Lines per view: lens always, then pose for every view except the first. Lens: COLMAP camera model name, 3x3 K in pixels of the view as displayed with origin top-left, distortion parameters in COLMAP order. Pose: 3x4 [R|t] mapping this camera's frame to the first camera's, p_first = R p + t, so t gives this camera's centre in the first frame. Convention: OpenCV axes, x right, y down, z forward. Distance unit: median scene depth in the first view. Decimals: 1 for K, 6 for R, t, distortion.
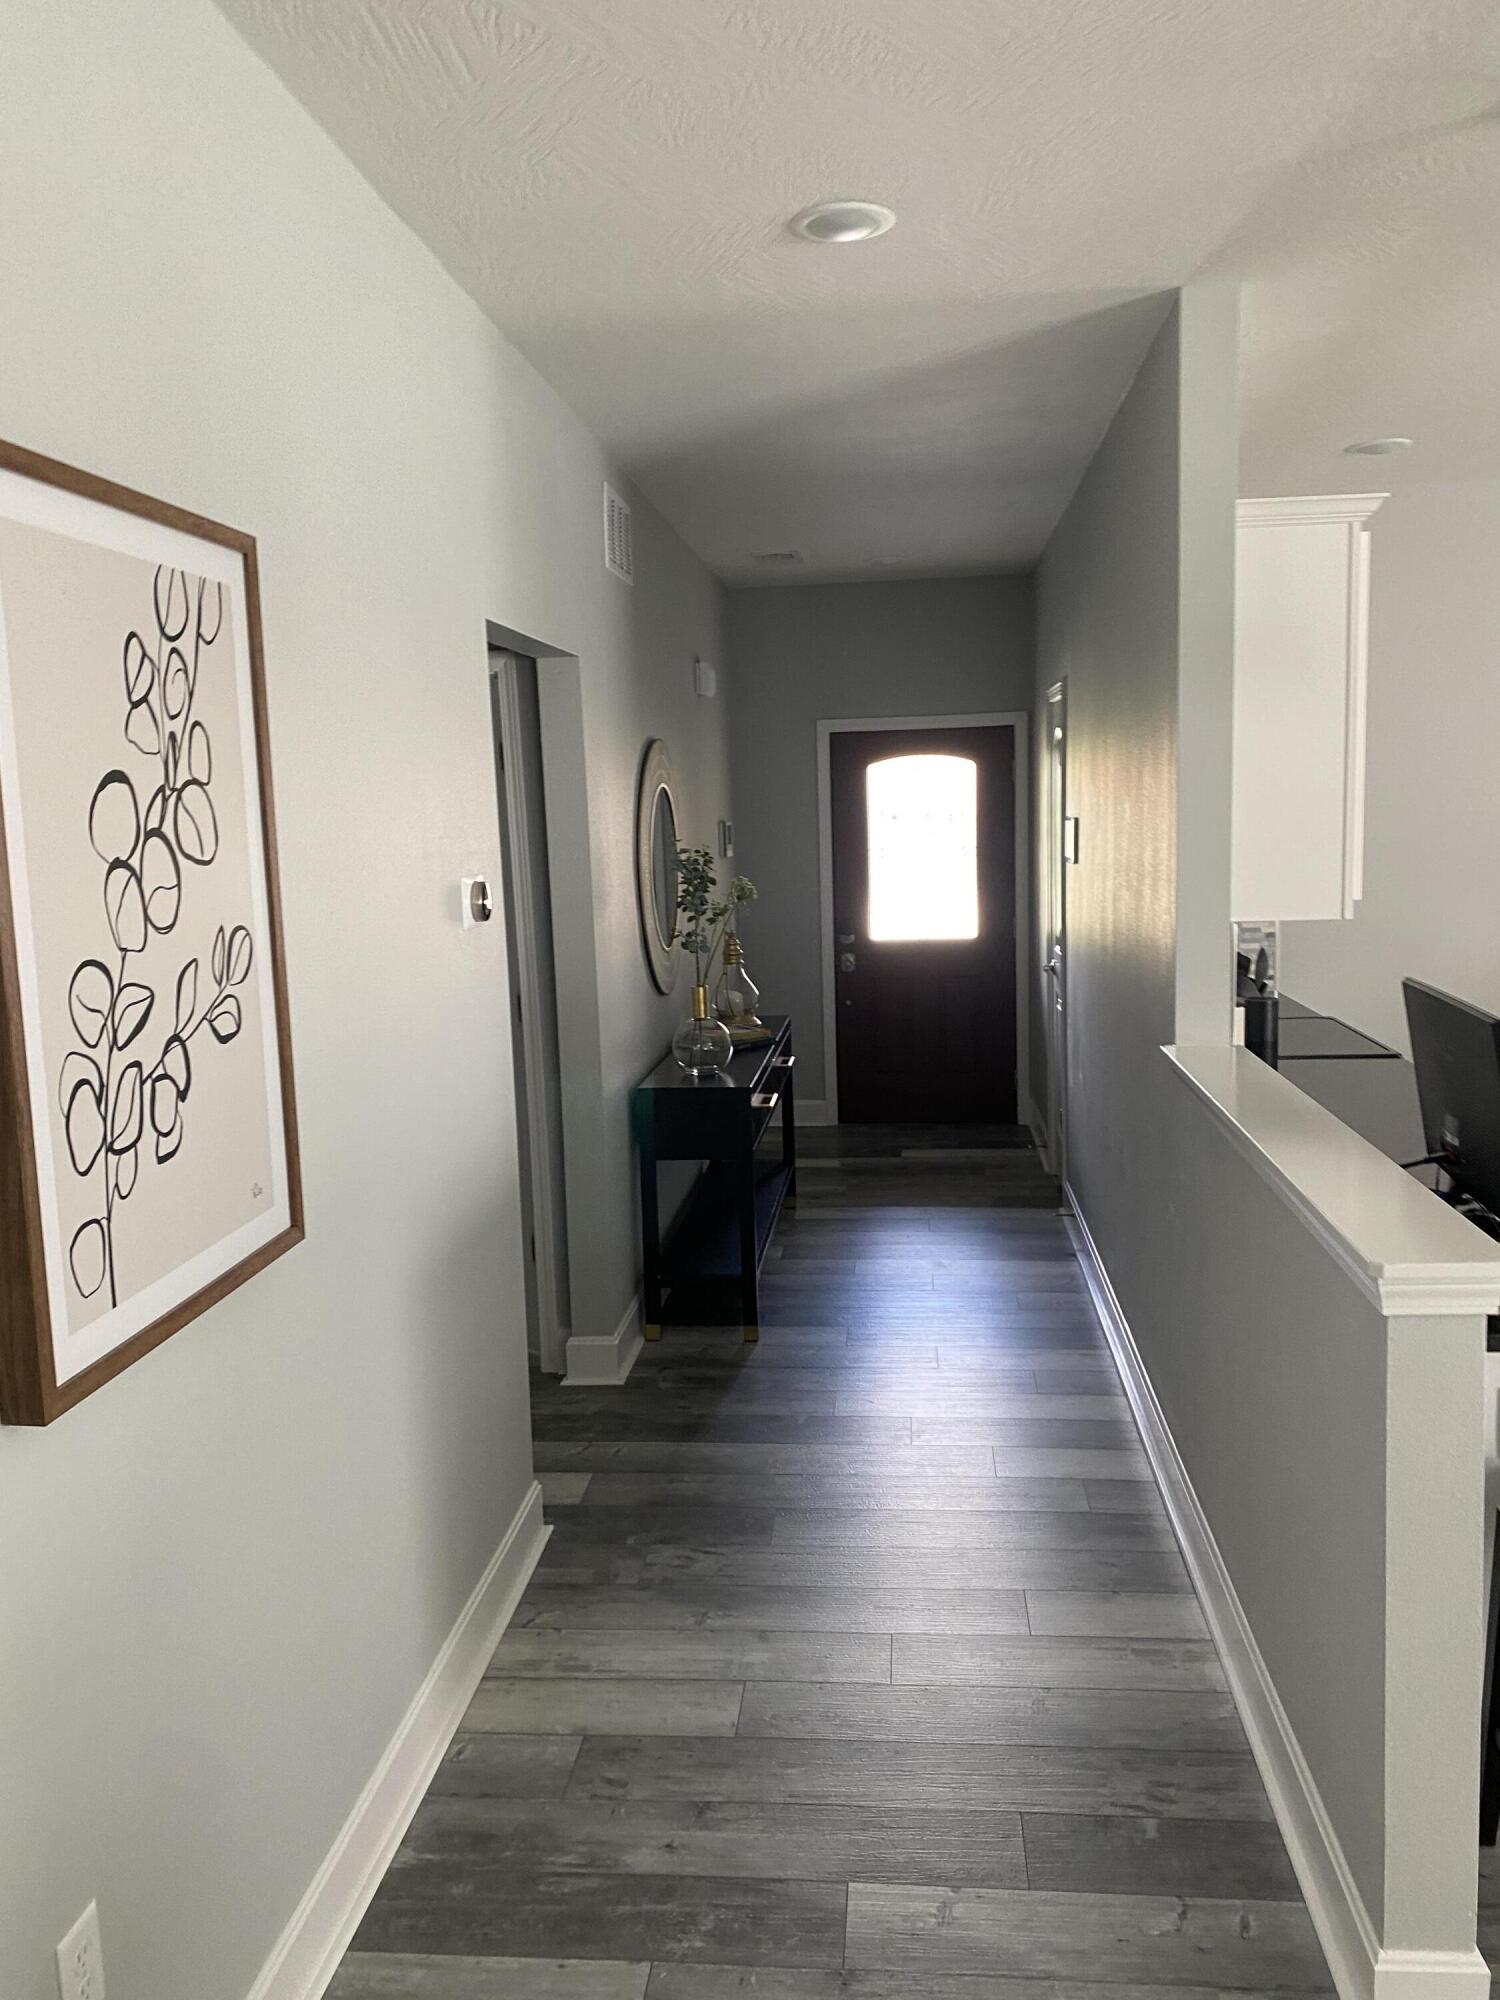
lens RADIAL K [[1507.8, 0, 750.0], [0, 1507.8, 1000.0], [0, 0, 1]] dist [0.004781, -0.000589]
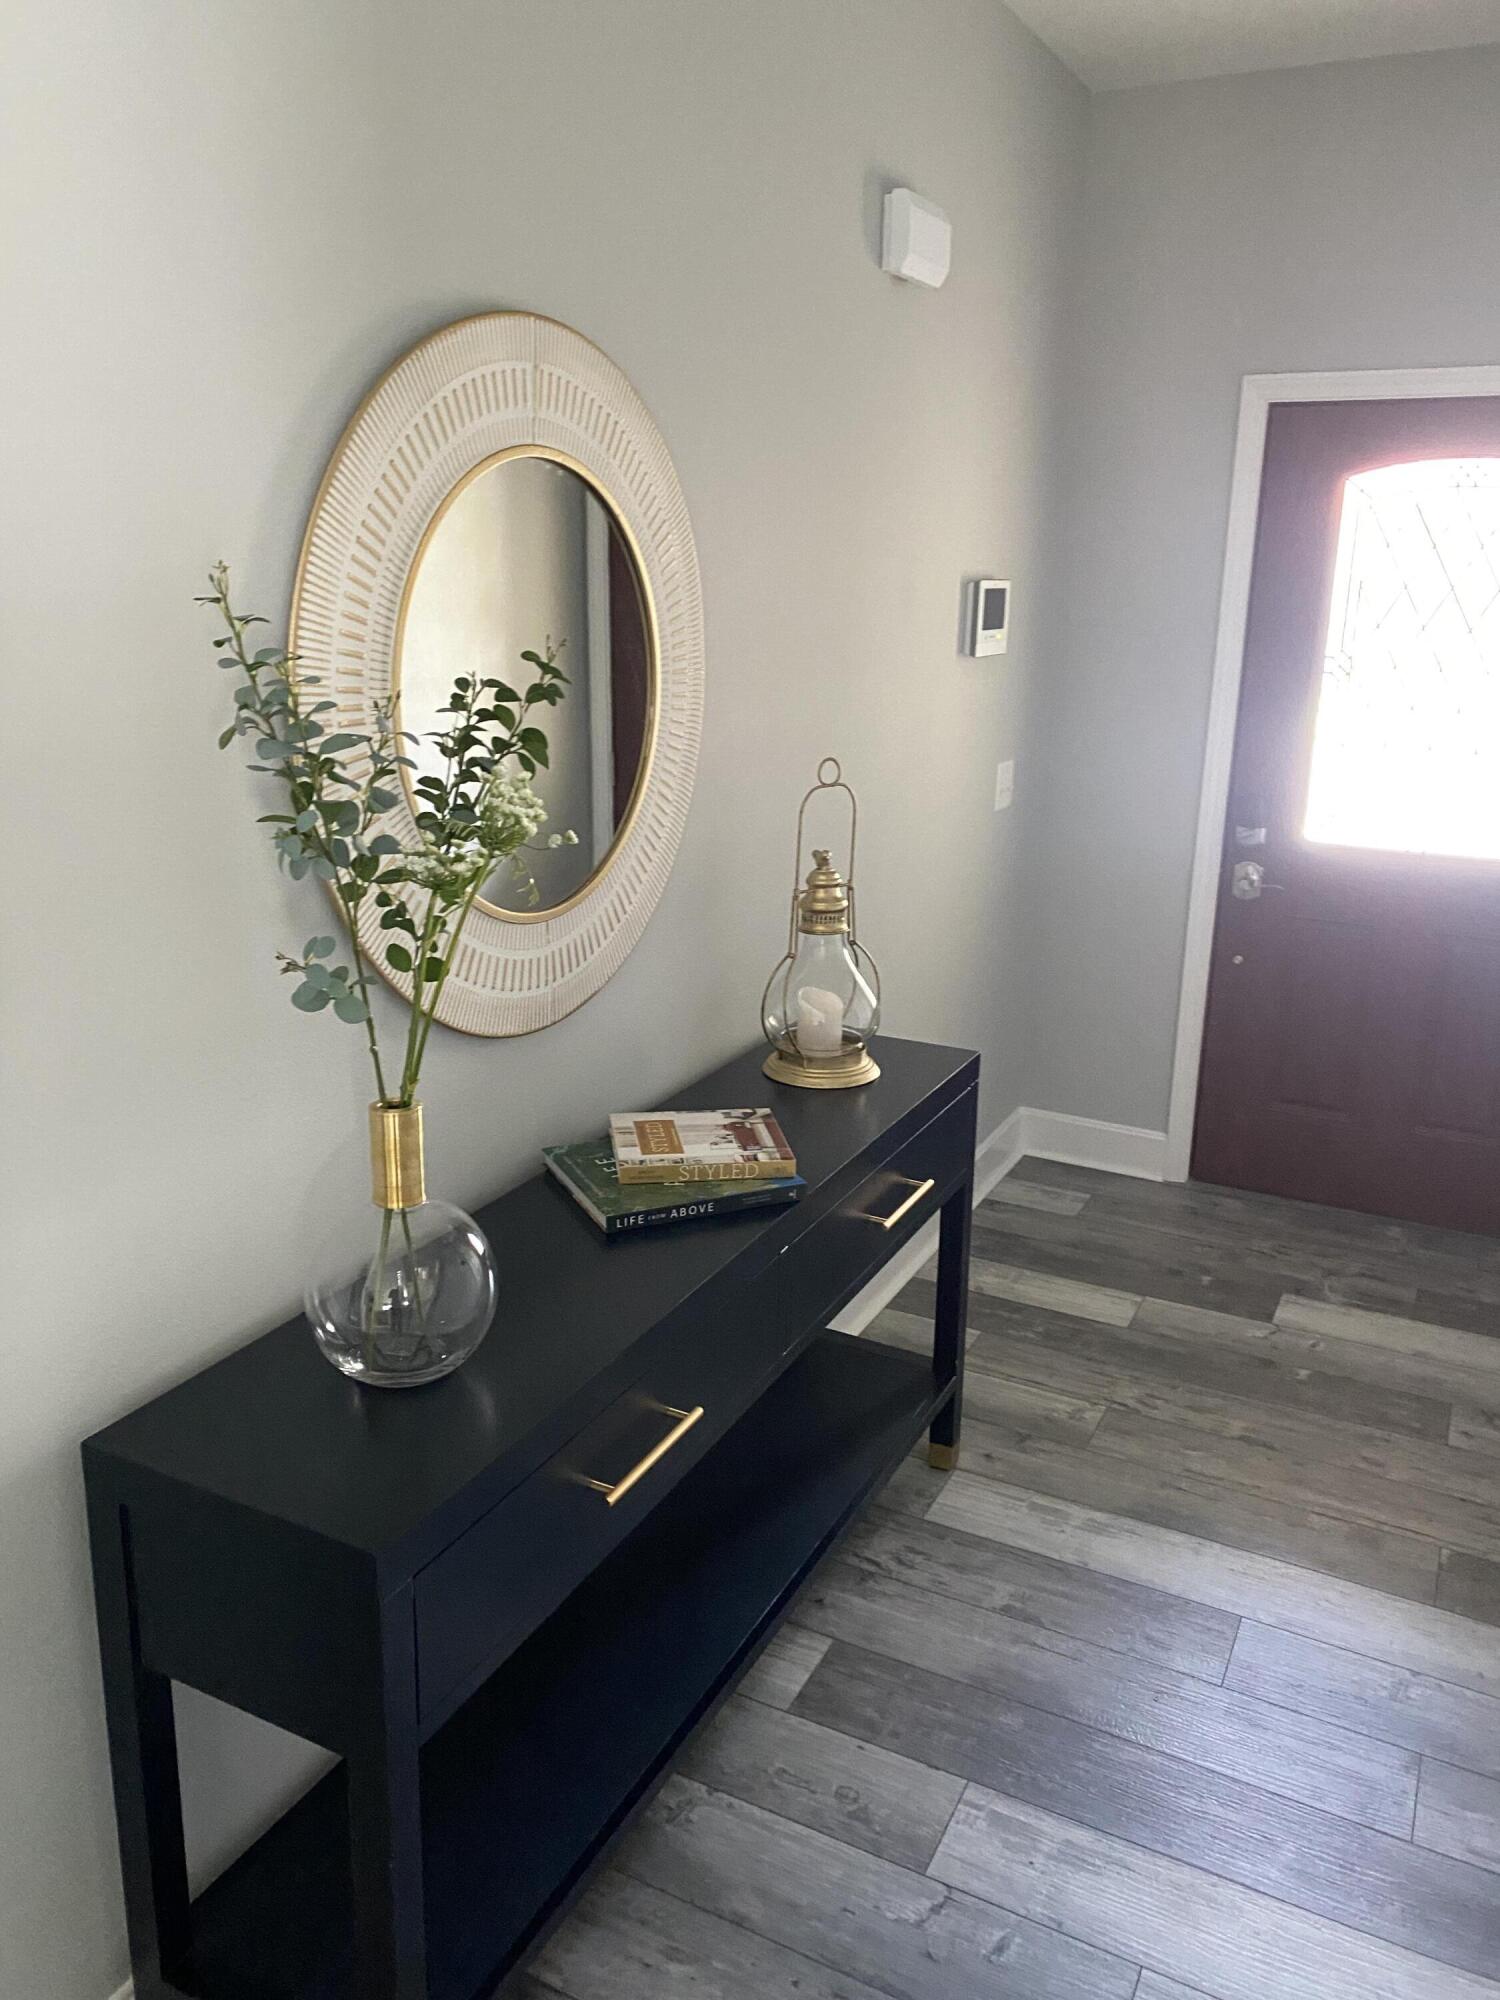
lens RADIAL K [[1524.7, 0, 751.9], [0, 1524.7, 917.9], [0, 0, 1]] dist [0.001014, -0.000627]
pose [[0.930220, 0.150913, -0.334538, 0.113303], [-0.110251, 0.984349, 0.137485, -0.088114], [0.350050, -0.091008, 0.932300, 0.637853]]
